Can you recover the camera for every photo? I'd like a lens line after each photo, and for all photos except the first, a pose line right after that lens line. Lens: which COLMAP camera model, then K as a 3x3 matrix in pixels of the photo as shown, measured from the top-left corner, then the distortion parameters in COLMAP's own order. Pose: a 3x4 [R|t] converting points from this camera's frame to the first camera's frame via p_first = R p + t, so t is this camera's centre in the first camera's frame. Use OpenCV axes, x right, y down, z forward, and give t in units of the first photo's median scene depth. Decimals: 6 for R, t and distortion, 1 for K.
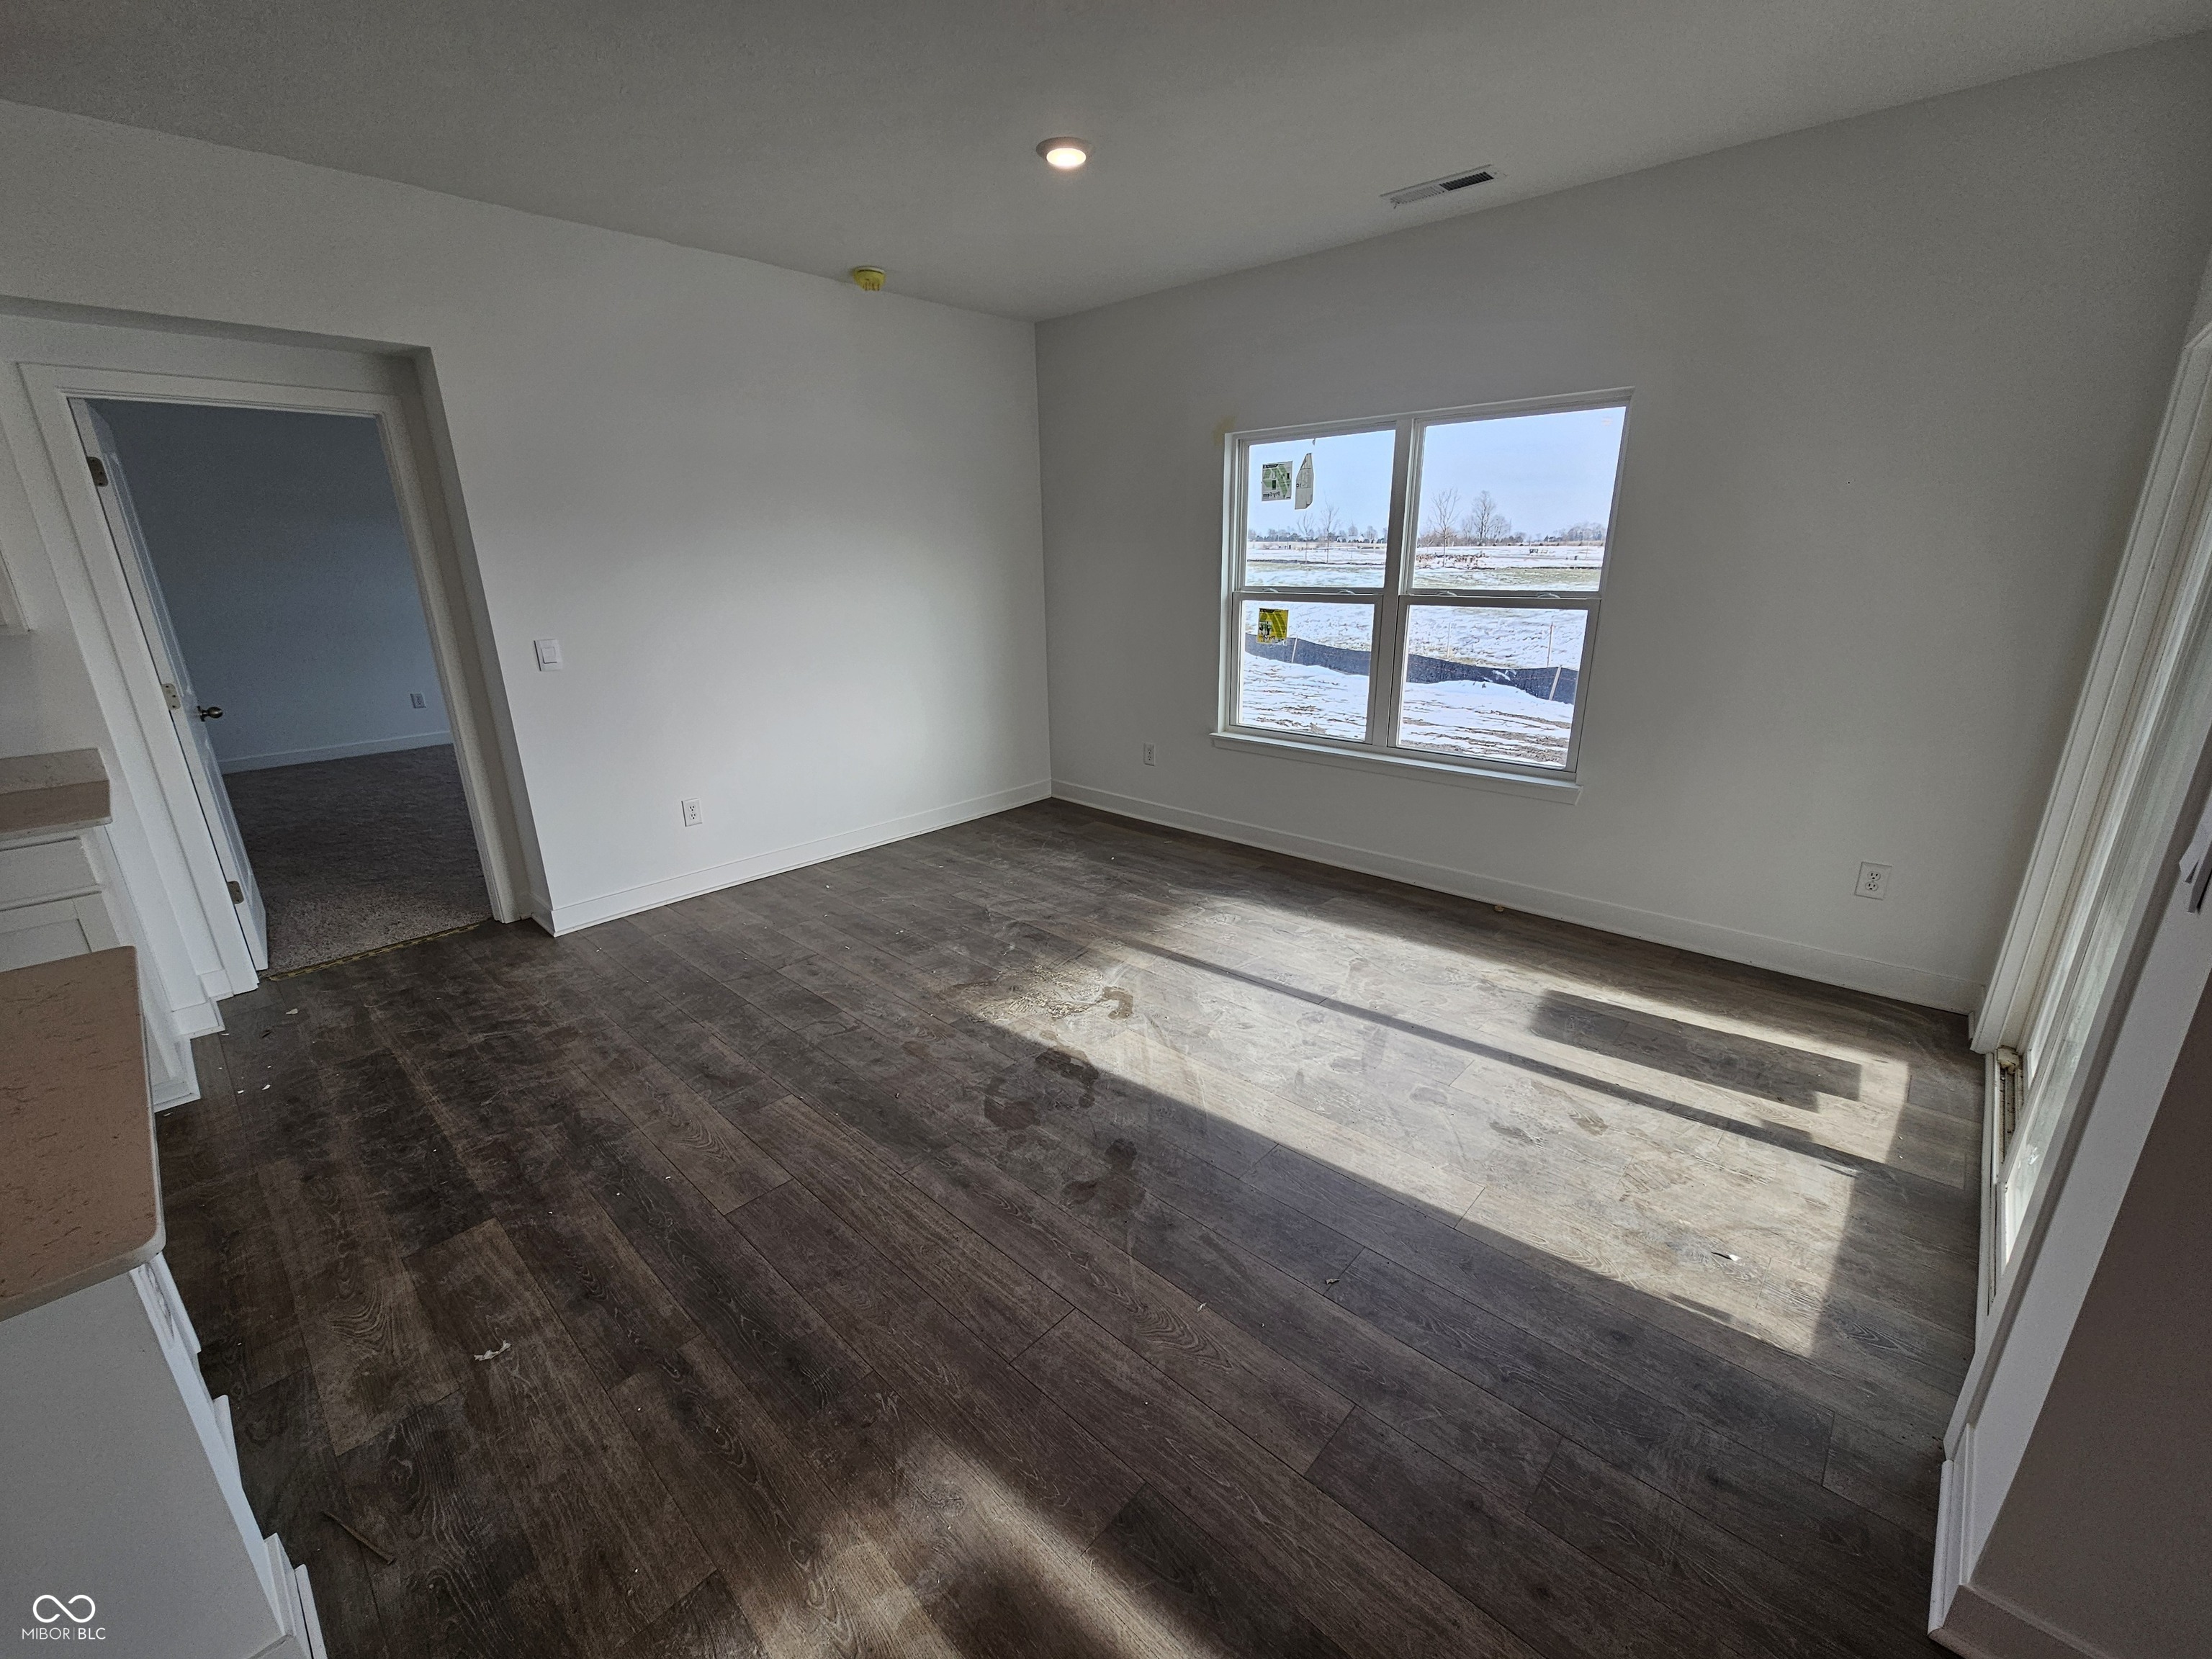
lens RADIAL K [[908.9, 0, 1109.6], [0, 908.9, 833.1], [0, 0, 1]] dist [0.008486, -0.000117]
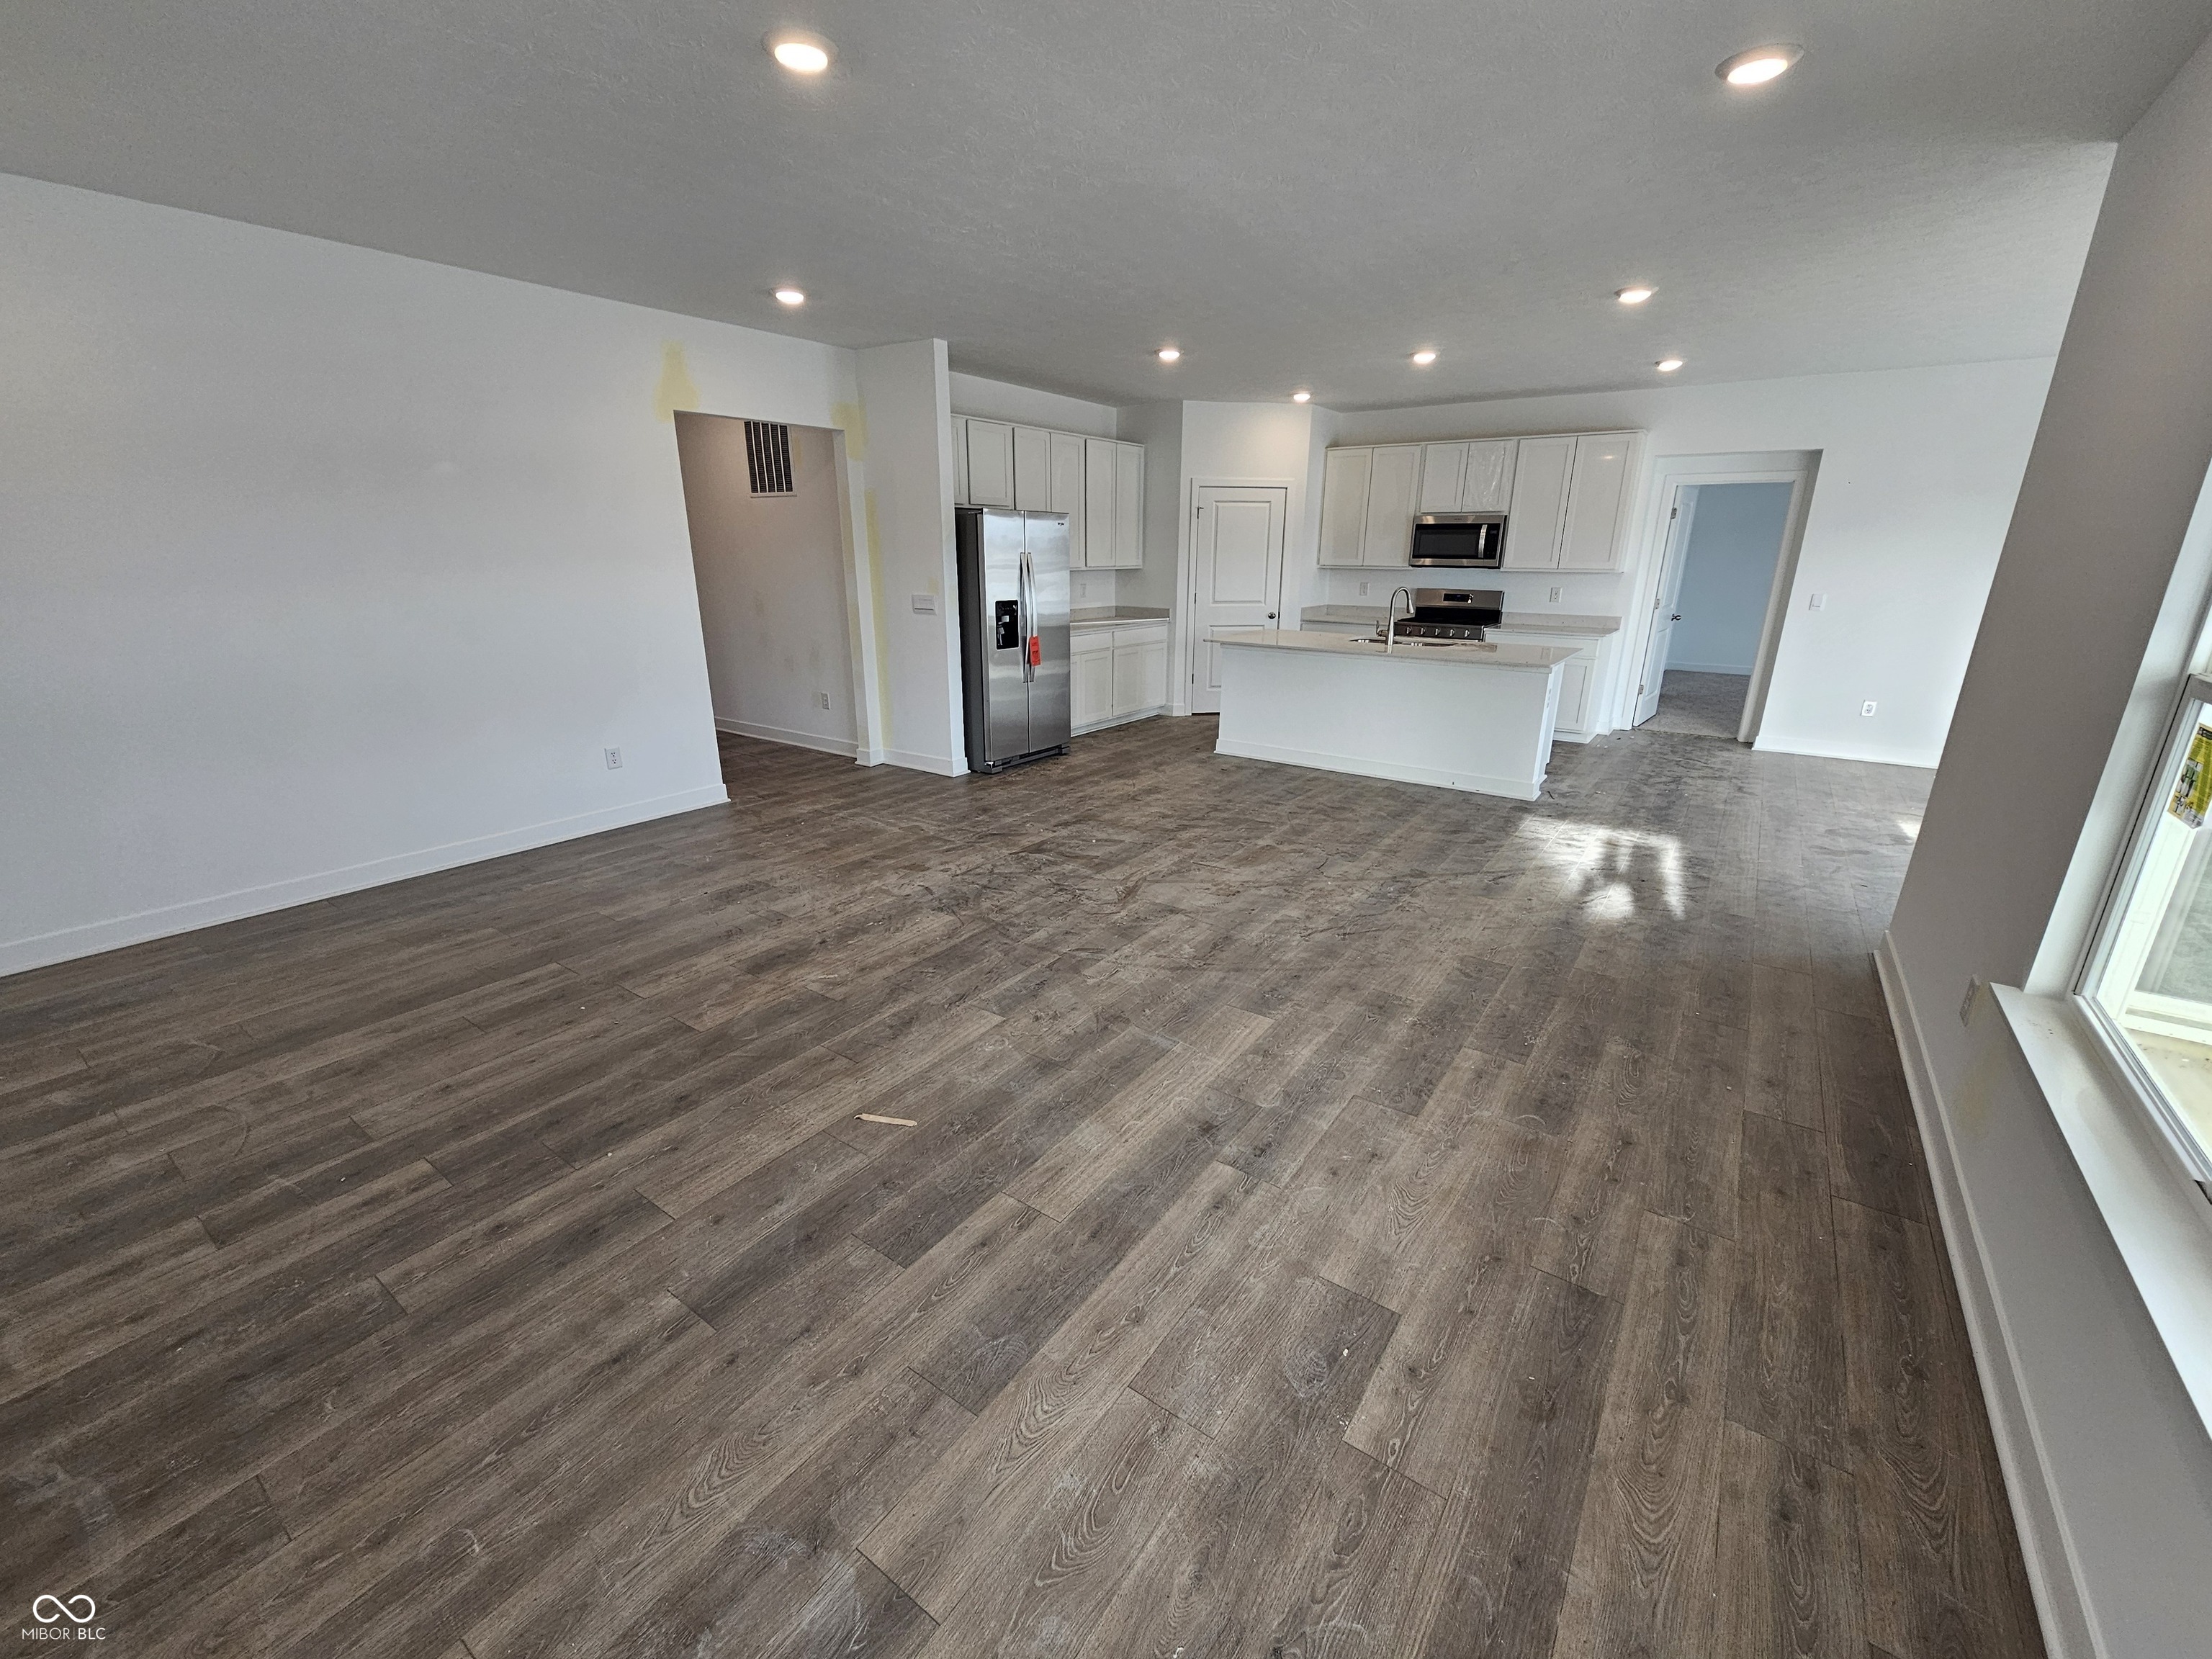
lens RADIAL K [[908.9, 0, 1109.6], [0, 908.9, 833.1], [0, 0, 1]] dist [0.008486, -0.000117]
pose [[0.139951, 0.316252, -0.938296, 1.368113], [-0.304802, 0.915366, 0.263061, 0.235712], [0.942077, 0.249179, 0.224501, -0.847937]]
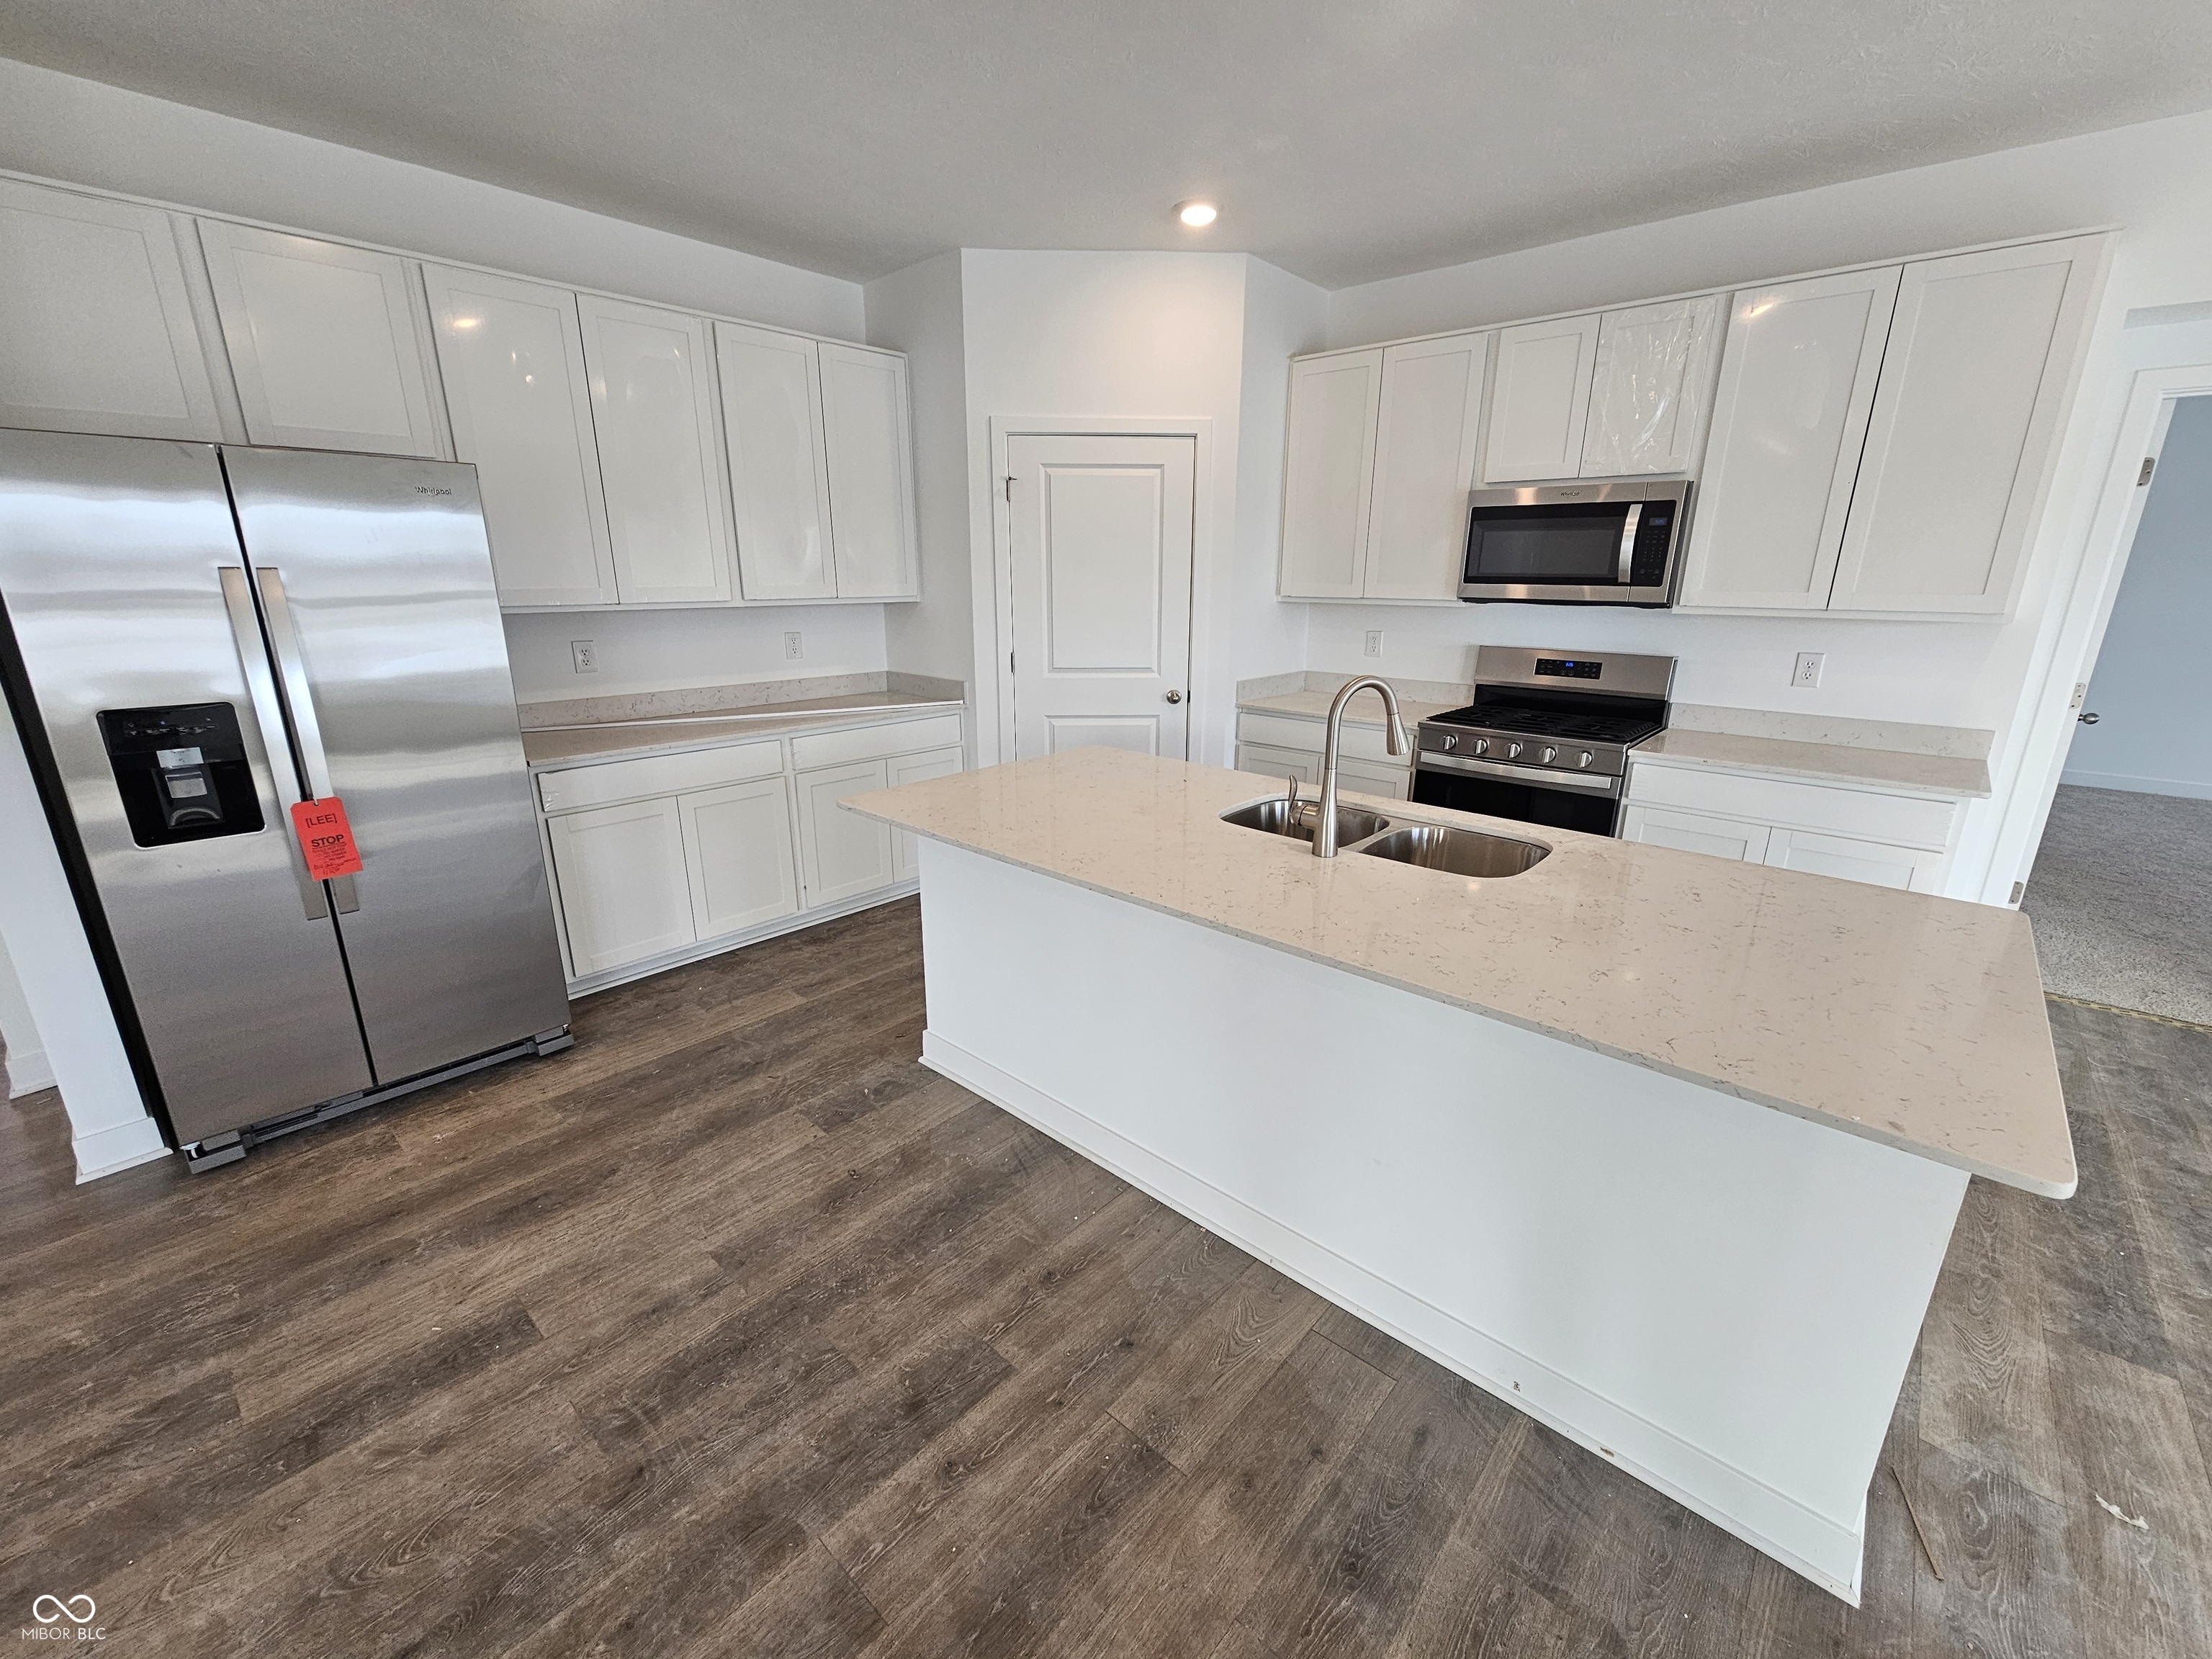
lens RADIAL K [[908.9, 0, 1109.6], [0, 908.9, 833.1], [0, 0, 1]] dist [0.008486, -0.000117]
pose [[0.025866, 0.299100, -0.953871, -0.055511], [-0.305543, 0.910894, 0.277338, 0.035813], [0.951827, 0.284275, 0.114949, -0.089071]]
